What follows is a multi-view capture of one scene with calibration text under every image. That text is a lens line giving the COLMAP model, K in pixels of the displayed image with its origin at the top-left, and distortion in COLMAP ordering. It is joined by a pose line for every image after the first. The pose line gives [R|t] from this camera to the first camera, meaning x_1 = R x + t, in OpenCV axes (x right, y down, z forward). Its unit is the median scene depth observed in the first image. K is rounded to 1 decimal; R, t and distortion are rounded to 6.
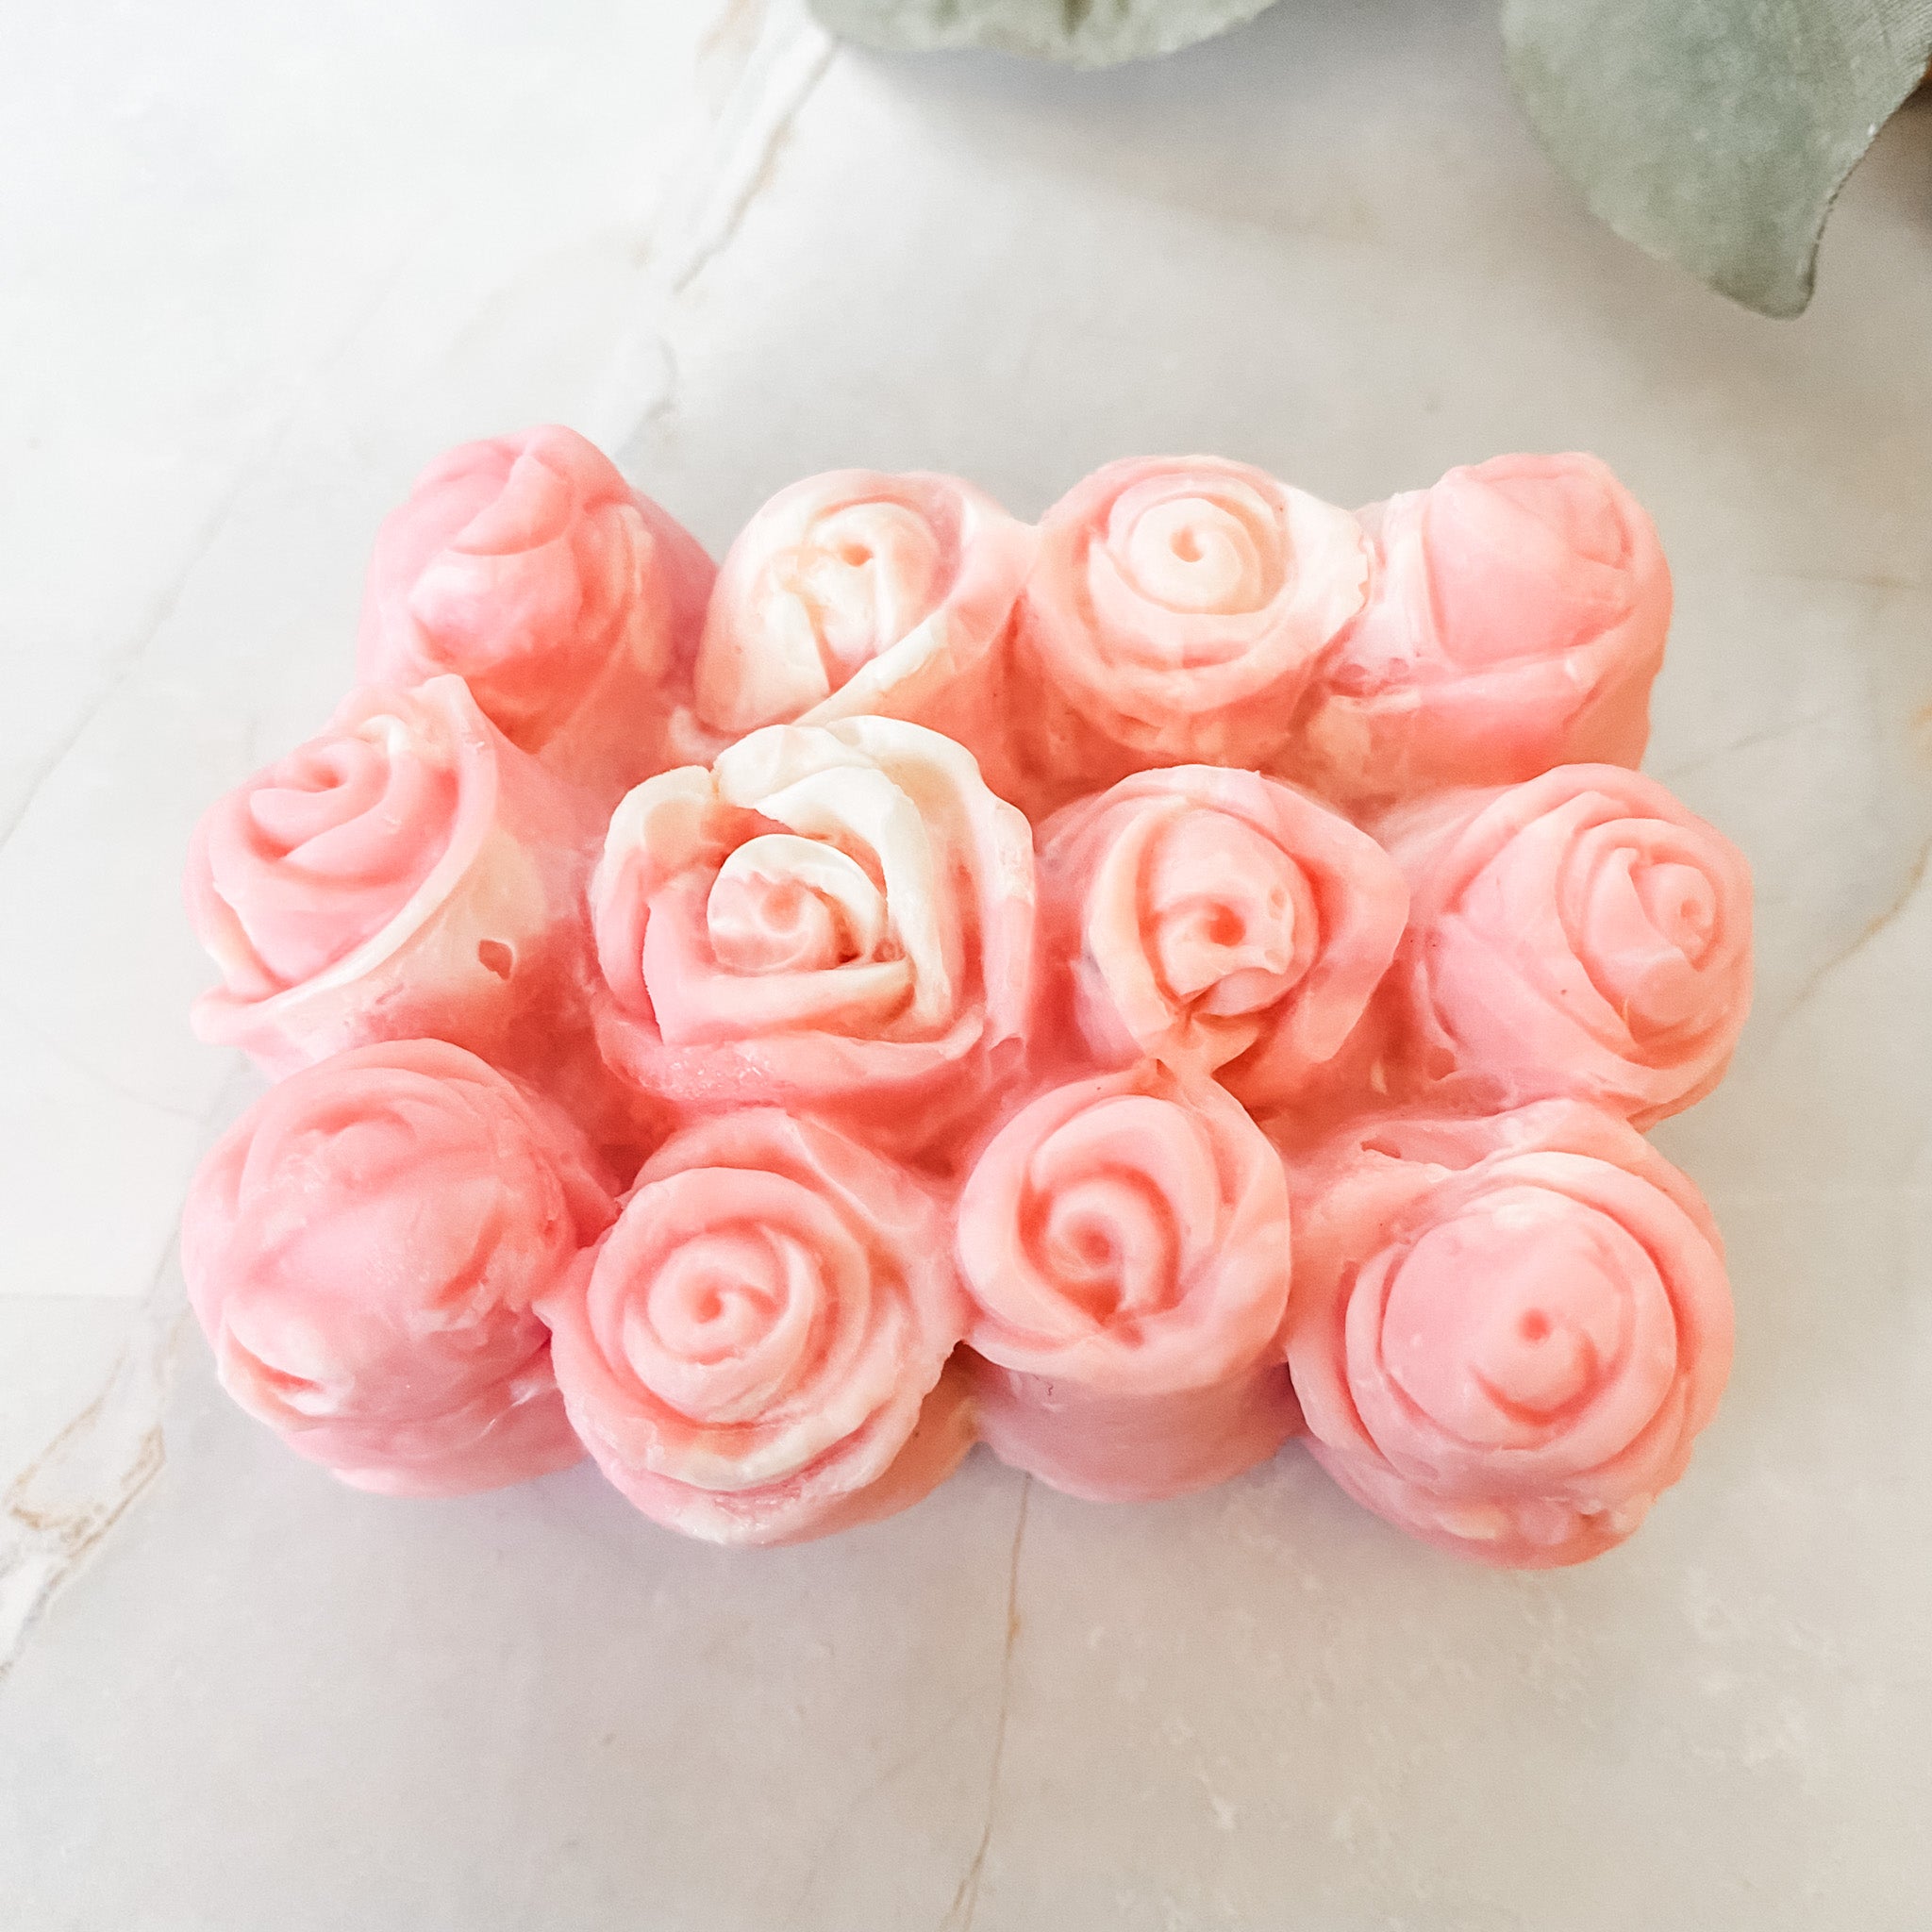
lens RADIAL K [[1964.7, 0, 961.0], [0, 1964.7, 954.6], [0, 0, 1]] dist [0.076762, -0.184499]
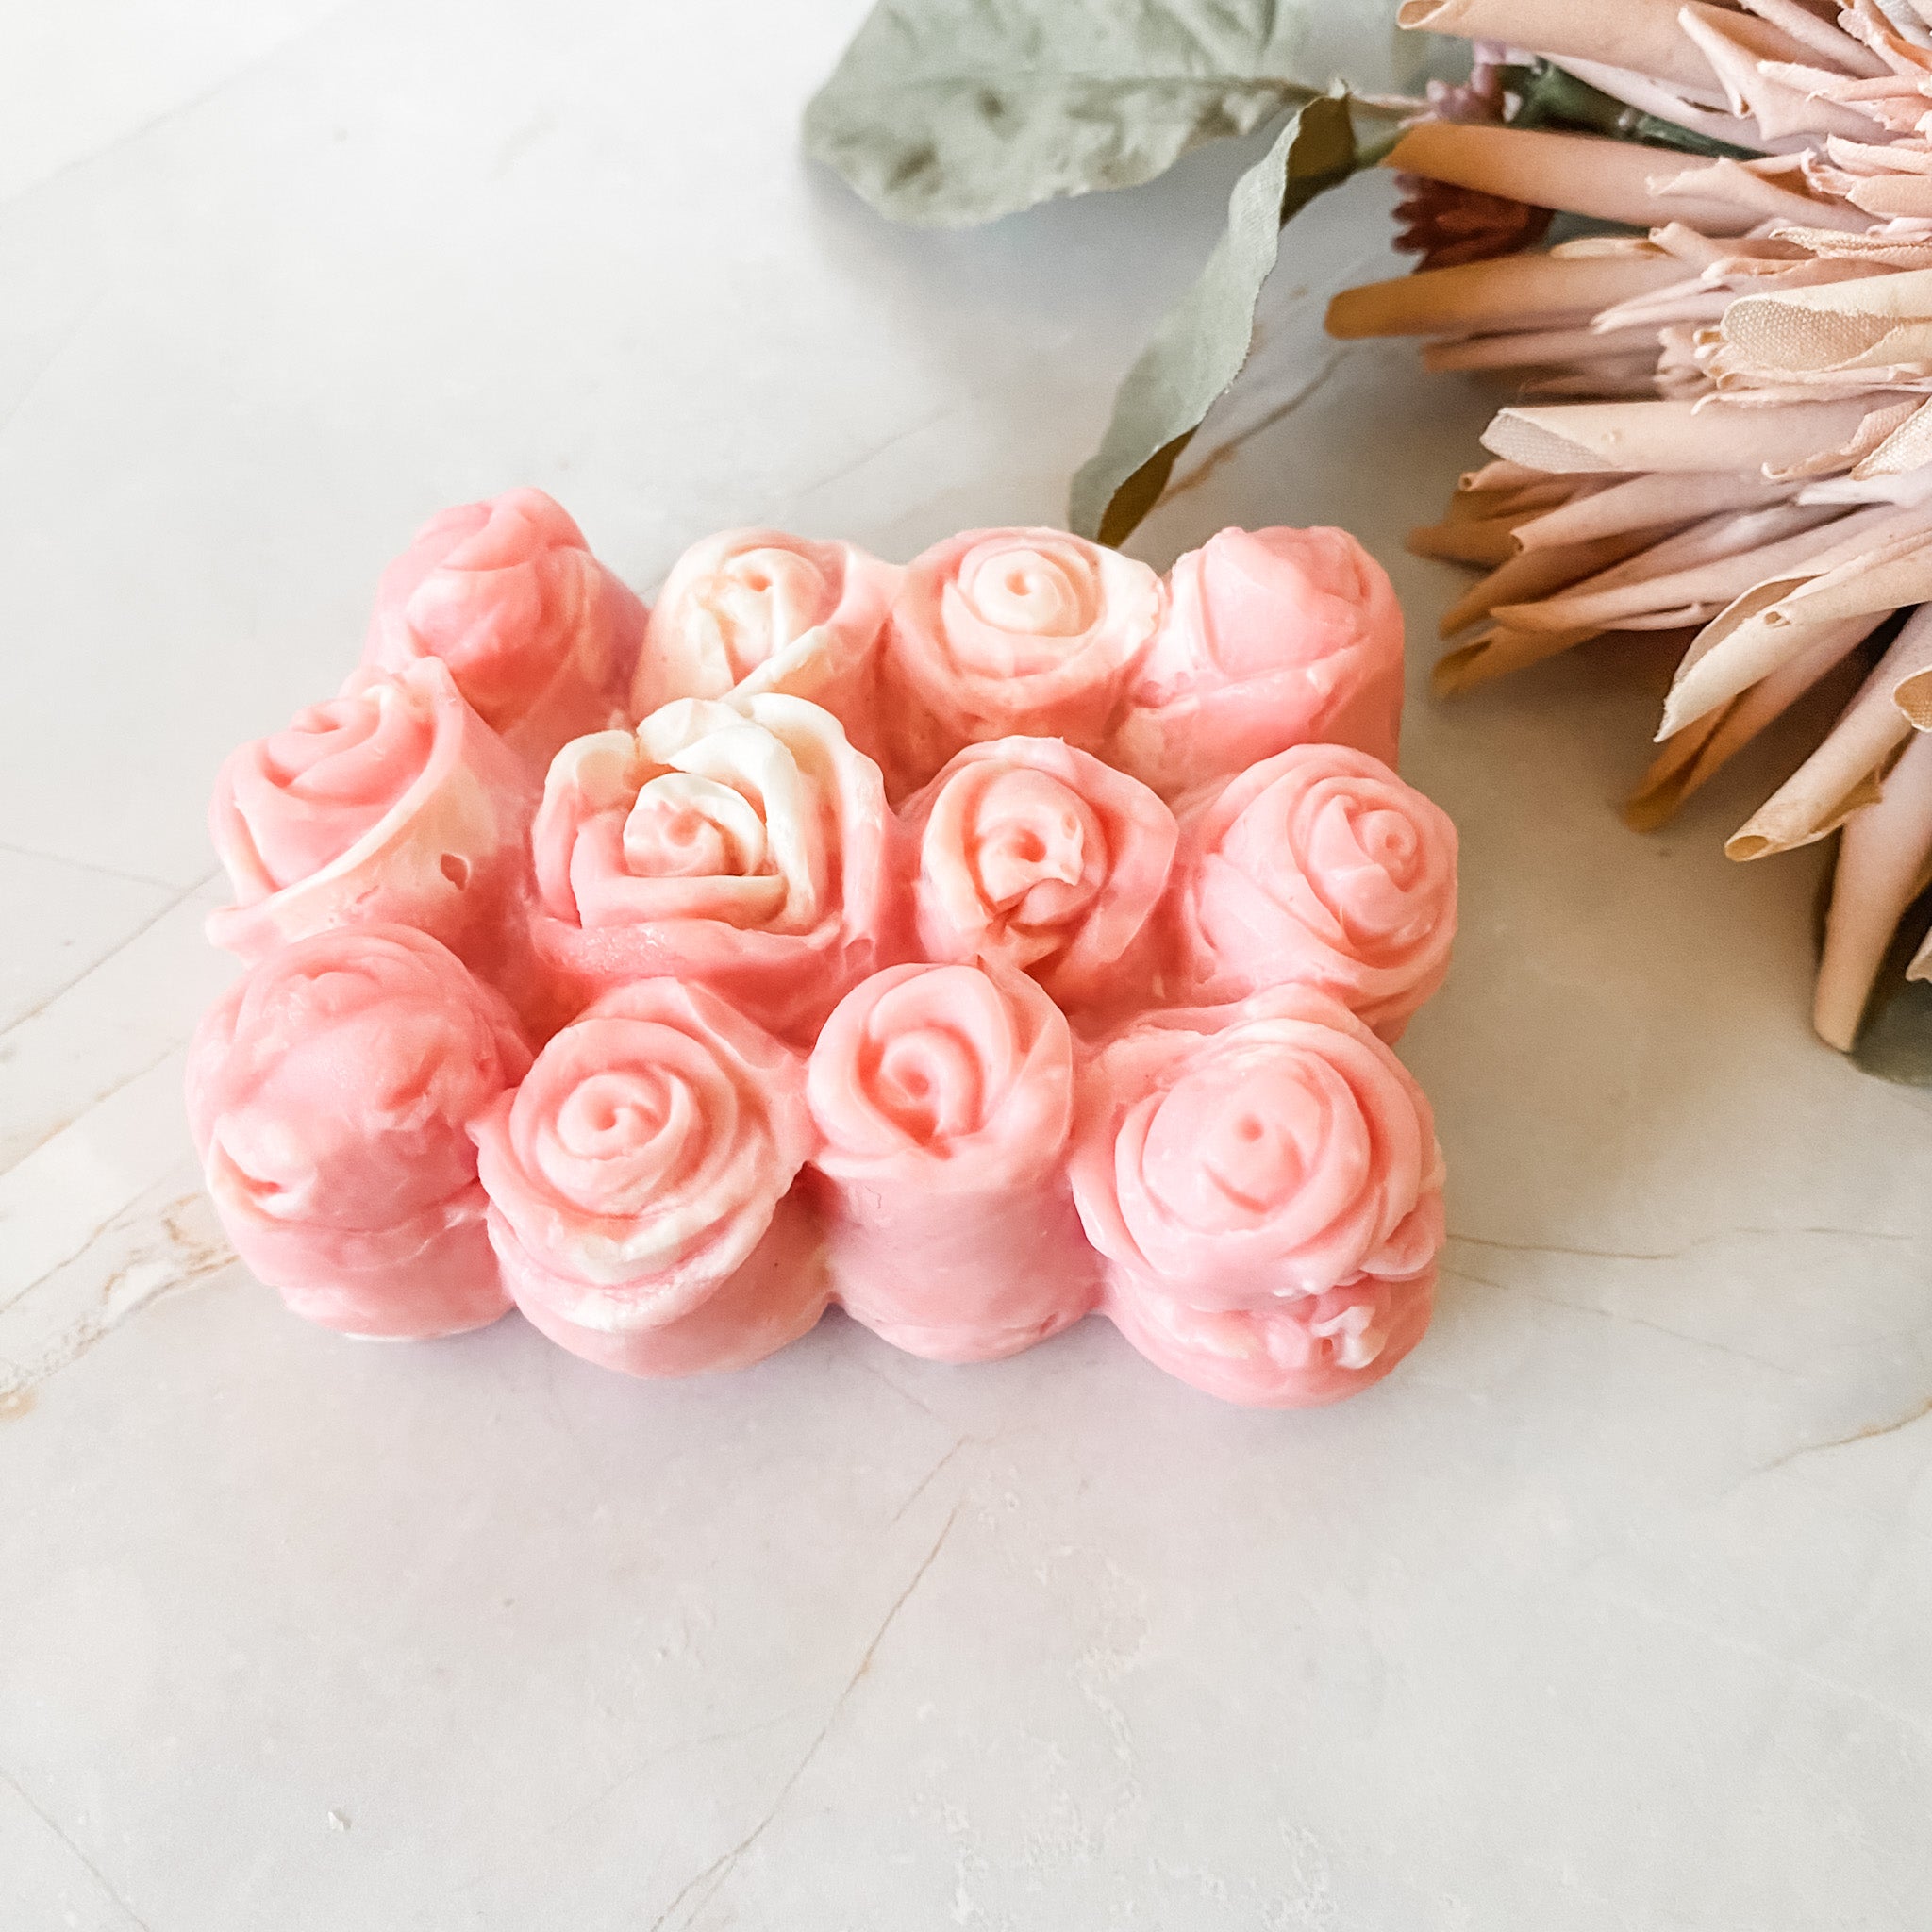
lens RADIAL K [[1964.7, 0, 961.0], [0, 1964.7, 954.6], [0, 0, 1]] dist [0.076762, -0.184499]
pose [[0.999697, 0.024309, 0.003981, 0.084095], [-0.023369, 0.987051, -0.158695, 0.250175], [-0.007788, 0.158554, 0.987320, -0.237220]]
